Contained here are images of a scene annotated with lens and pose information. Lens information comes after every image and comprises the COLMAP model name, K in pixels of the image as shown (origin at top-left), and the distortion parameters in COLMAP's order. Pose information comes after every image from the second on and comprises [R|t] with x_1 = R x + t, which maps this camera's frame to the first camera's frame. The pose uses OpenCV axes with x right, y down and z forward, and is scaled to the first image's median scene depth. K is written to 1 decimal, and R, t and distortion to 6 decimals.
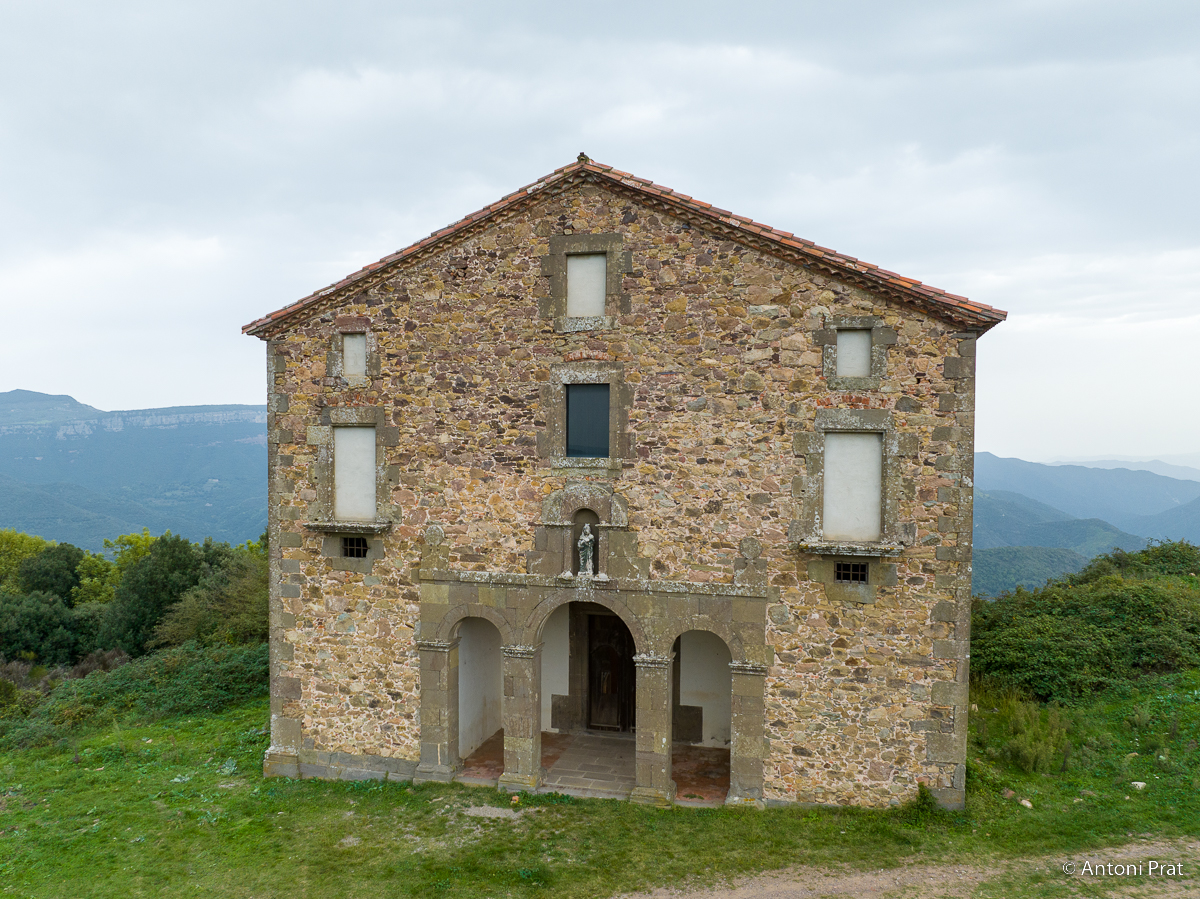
lens RADIAL K [[965.3, 0, 579.0], [0, 965.3, 492.4], [0, 0, 1]] dist [-0.020742, -0.038974]
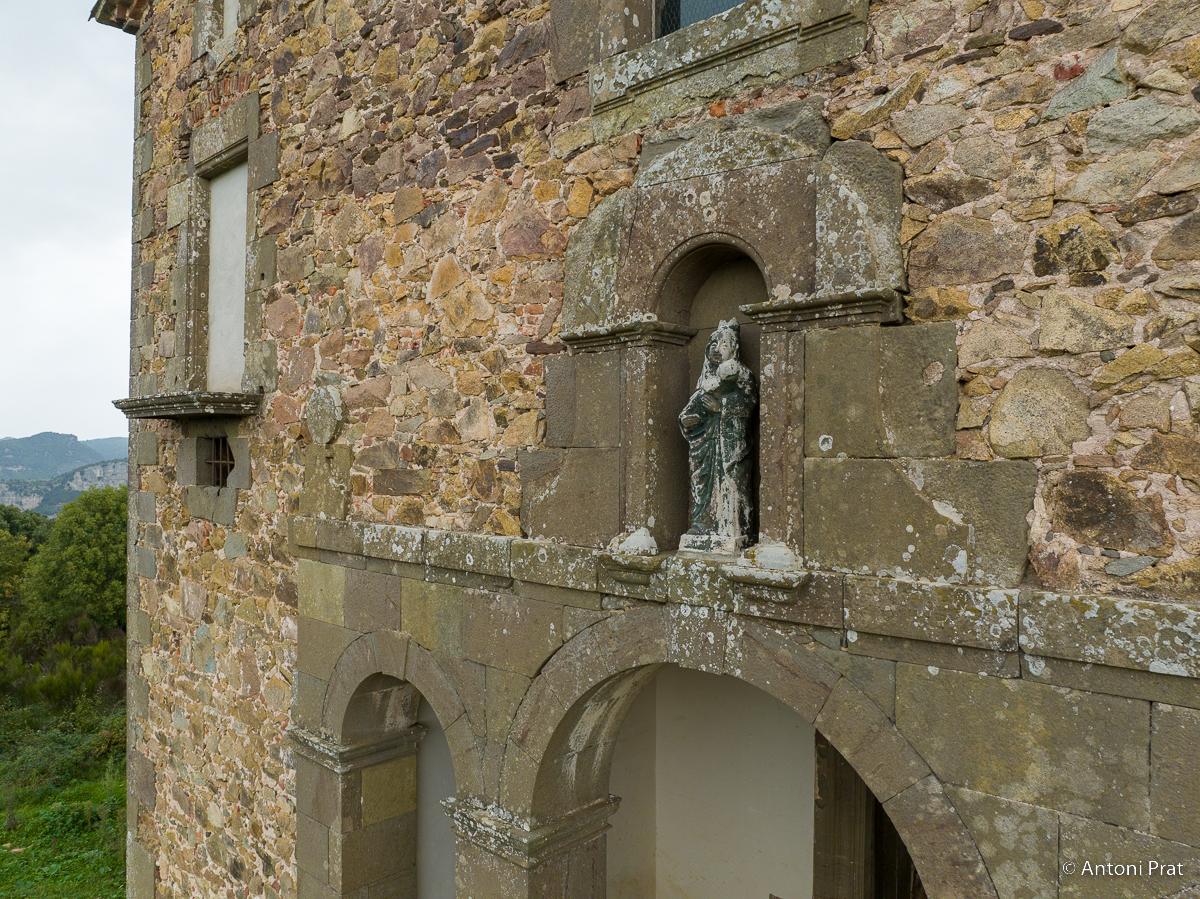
lens RADIAL K [[851.3, 0, 593.9], [0, 851.3, 453.1], [0, 0, 1]] dist [-0.046038, 0.016734]
pose [[0.891420, -0.004951, -0.453150, 0.069841], [-0.024251, 0.997986, -0.058610, 0.075228], [0.452528, 0.063235, 0.889505, 0.808983]]
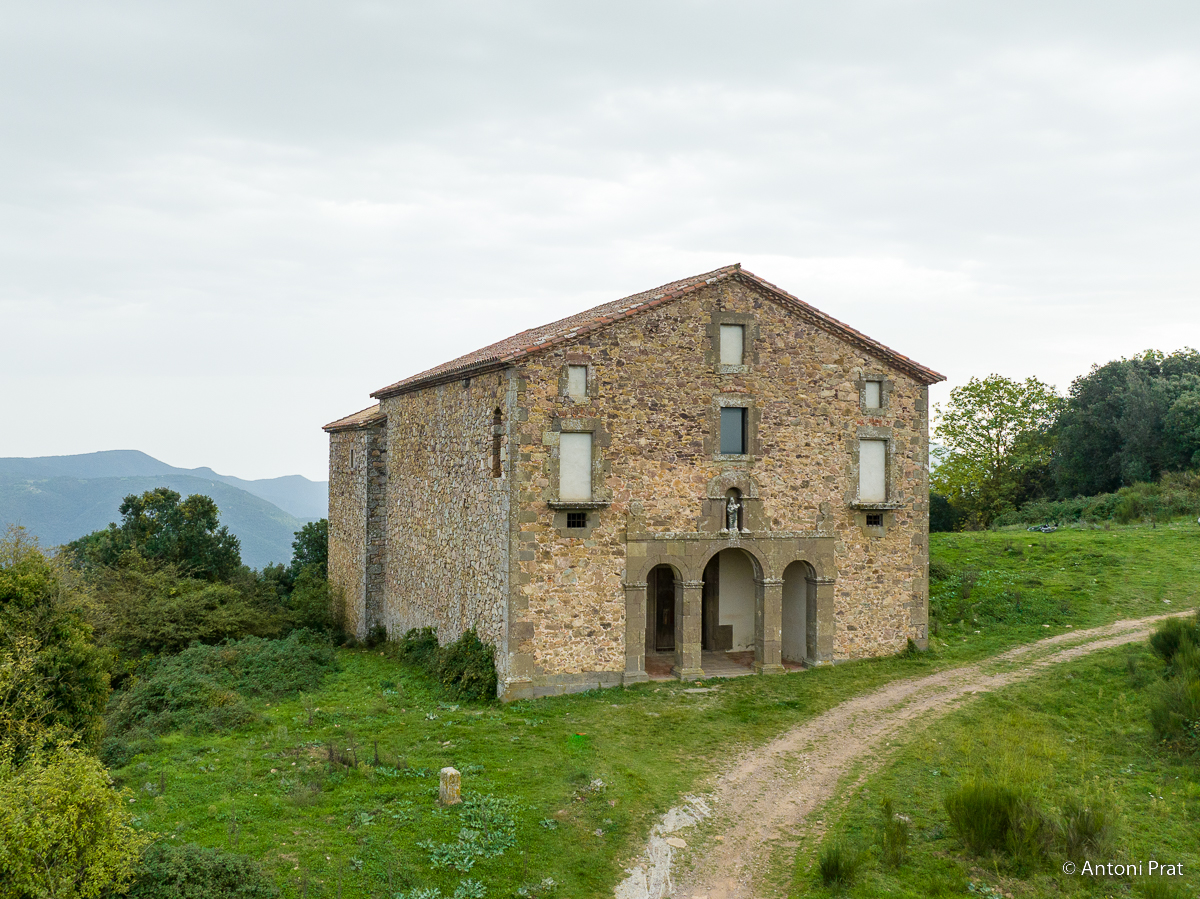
lens RADIAL K [[1188.0, 0, 521.7], [0, 1188.0, 451.0], [0, 0, 1]] dist [-0.025688, 0.000000]
pose [[0.827157, 0.003099, 0.561963, -1.333423], [0.027391, 0.998574, -0.045824, 0.036214], [-0.561303, 0.053296, 0.825892, -0.384315]]
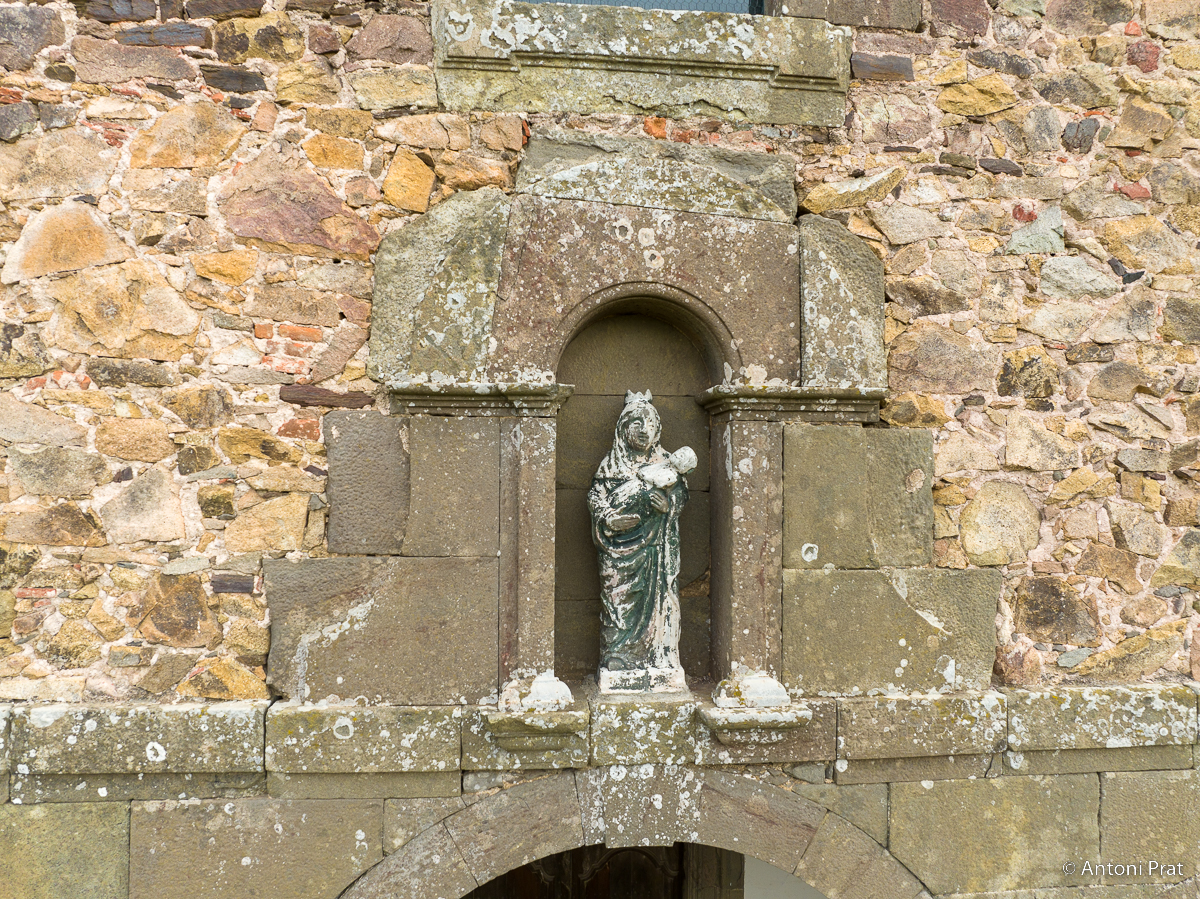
lens RADIAL K [[851.3, 0, 601.0], [0, 851.3, 444.1], [0, 0, 1]] dist [-0.046038, 0.016734]
pose [[0.929493, 0.009429, 0.368720, -0.055756], [0.017887, 0.997345, -0.070595, 0.052886], [-0.368407, 0.072213, 0.926856, 0.853829]]
